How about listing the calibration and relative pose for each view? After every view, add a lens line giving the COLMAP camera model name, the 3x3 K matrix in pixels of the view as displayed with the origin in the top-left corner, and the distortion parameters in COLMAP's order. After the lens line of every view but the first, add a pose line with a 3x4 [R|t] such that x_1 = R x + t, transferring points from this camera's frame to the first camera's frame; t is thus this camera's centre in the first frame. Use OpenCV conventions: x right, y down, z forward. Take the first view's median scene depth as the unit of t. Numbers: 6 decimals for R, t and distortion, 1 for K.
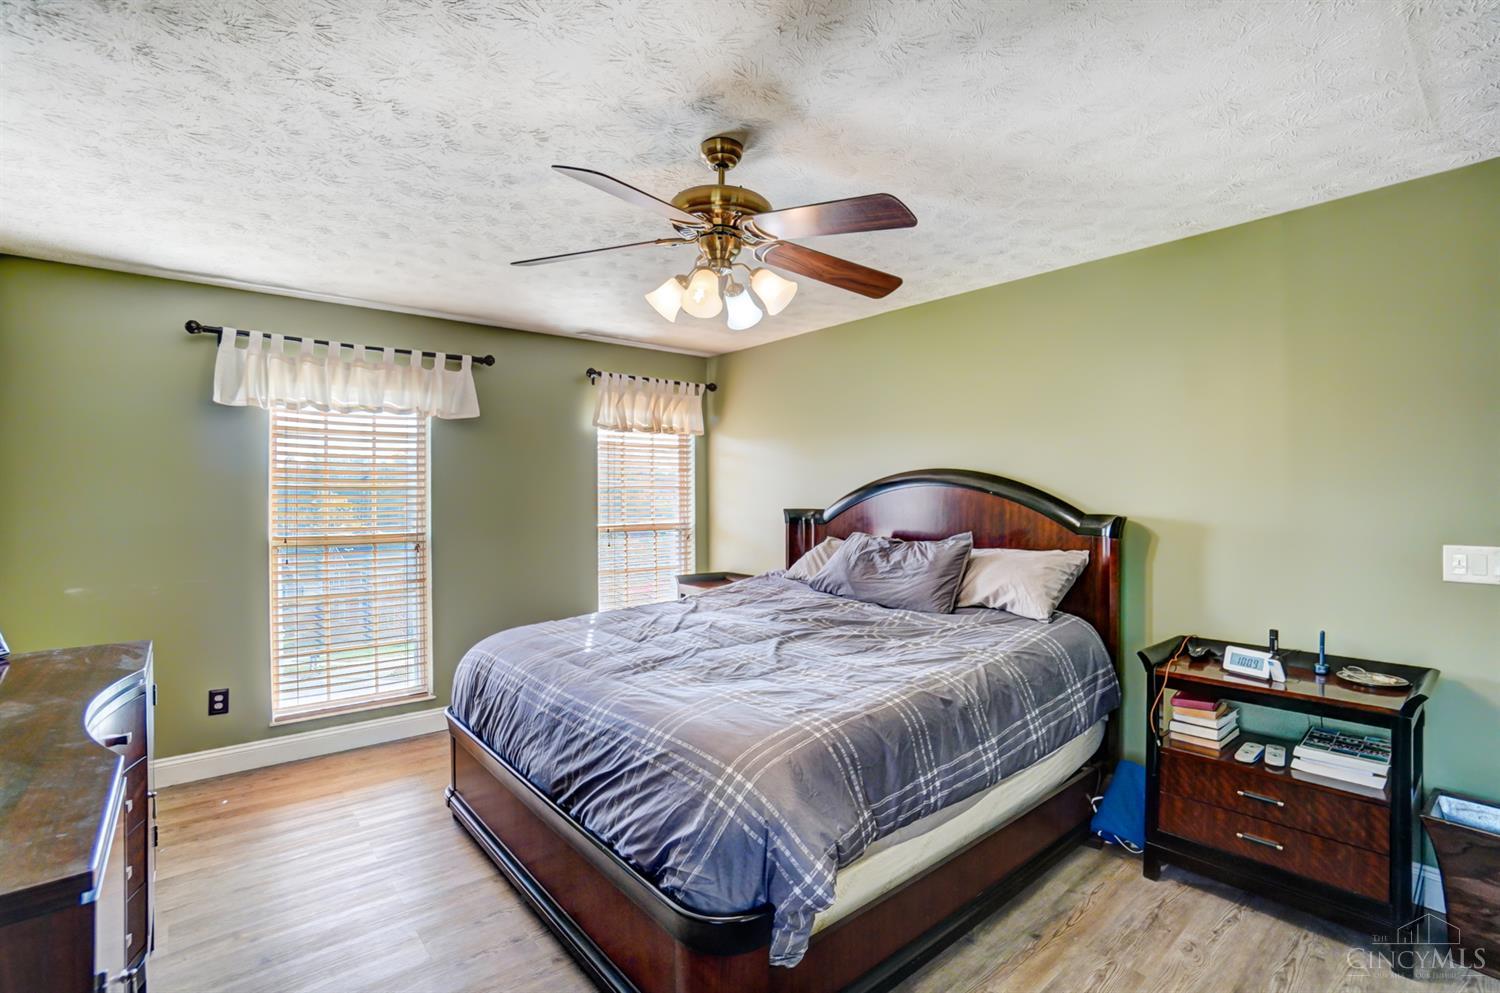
lens RADIAL K [[663.0, 0, 748.3], [0, 663.0, 490.6], [0, 0, 1]] dist [-0.040896, 0.007801]
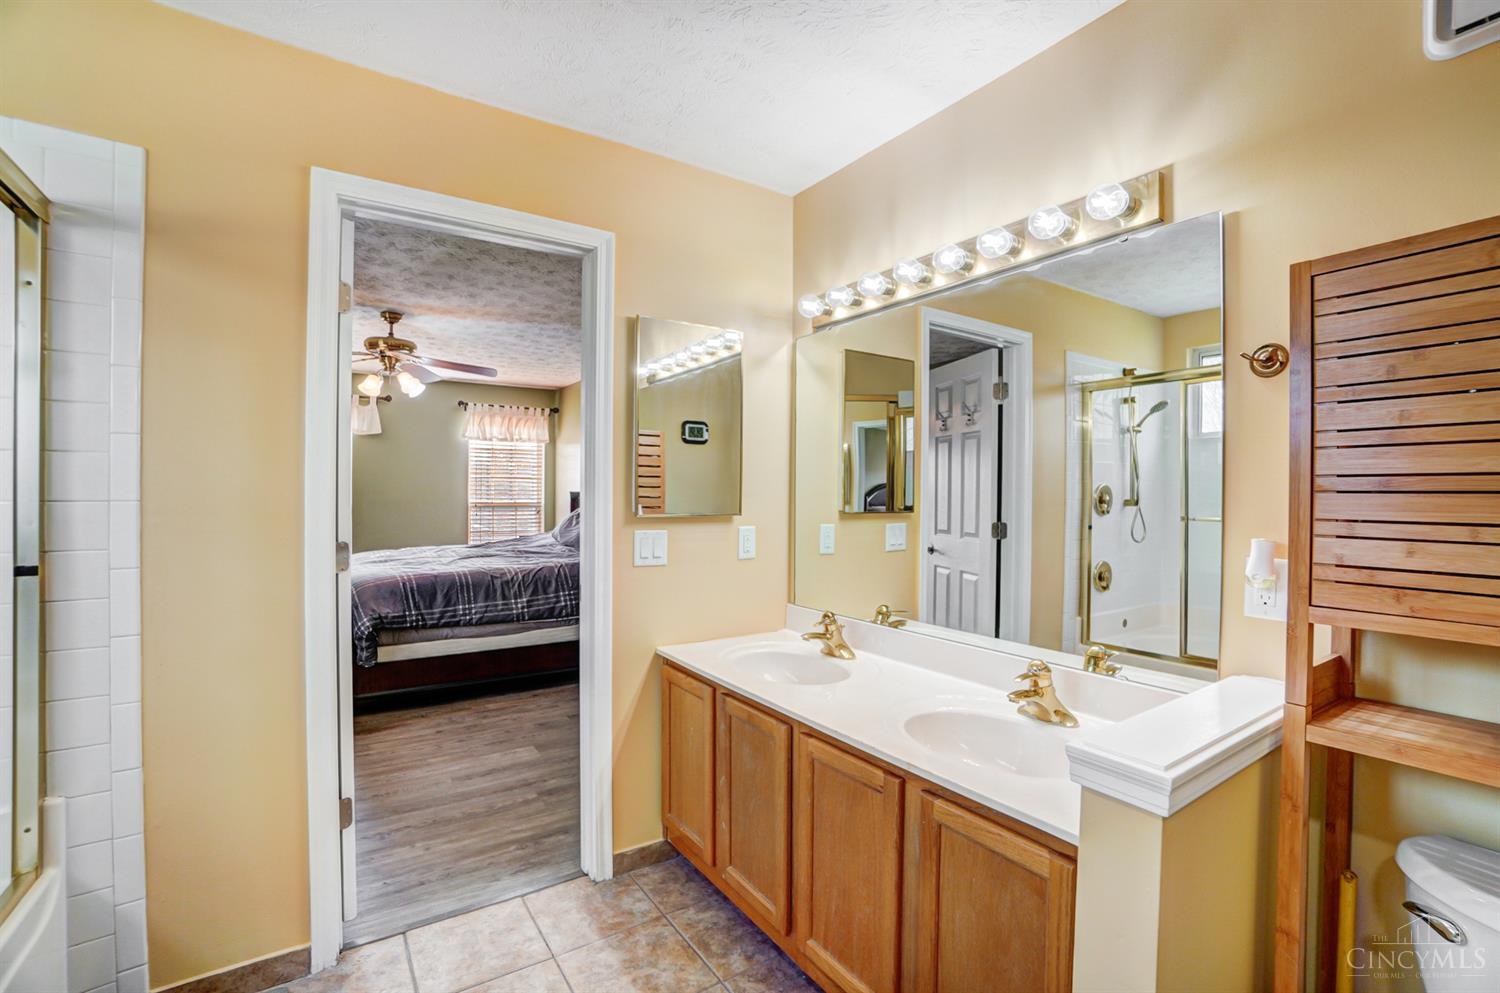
lens RADIAL K [[663.0, 0, 760.7], [0, 663.0, 494.2], [0, 0, 1]] dist [-0.040896, 0.007801]
pose [[0.992414, 0.010260, -0.122510, 0.636815], [-0.009653, 0.999938, 0.005548, 0.018947], [0.122559, -0.004323, 0.992452, -0.436342]]
